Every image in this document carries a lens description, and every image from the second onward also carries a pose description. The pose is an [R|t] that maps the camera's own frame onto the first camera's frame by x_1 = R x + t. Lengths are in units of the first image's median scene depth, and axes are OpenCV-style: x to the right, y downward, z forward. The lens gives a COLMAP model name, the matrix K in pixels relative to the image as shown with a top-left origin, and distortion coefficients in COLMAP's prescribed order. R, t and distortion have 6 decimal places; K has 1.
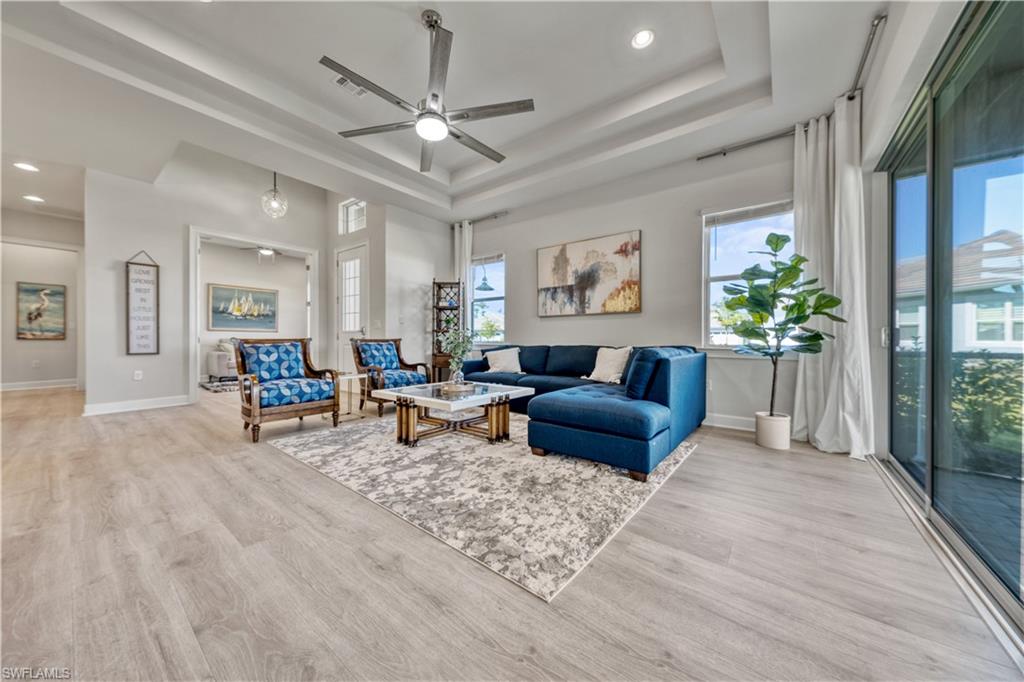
lens RADIAL K [[349.0, 0, 510.8], [0, 349.0, 340.0], [0, 0, 1]] dist [-0.000462, 0.000121]
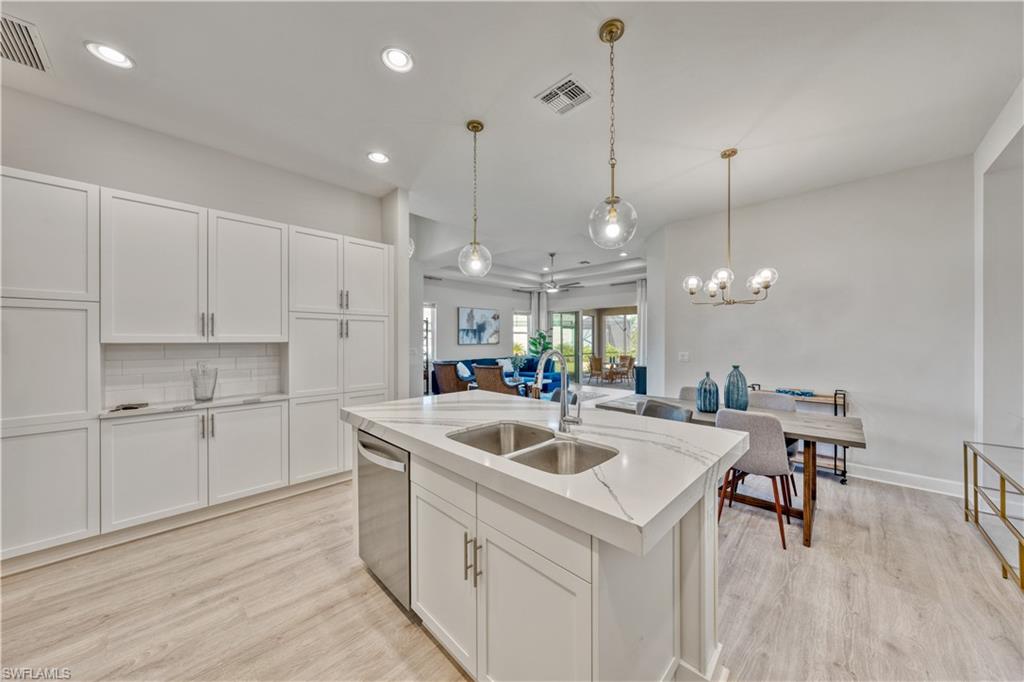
lens RADIAL K [[349.0, 0, 510.8], [0, 349.0, 340.0], [0, 0, 1]] dist [-0.000462, 0.000121]
pose [[0.112317, -0.000140, 0.993672, -1.855266], [0.005158, 0.999987, -0.000442, -0.095948], [-0.993659, 0.005175, 0.112316, 0.581175]]
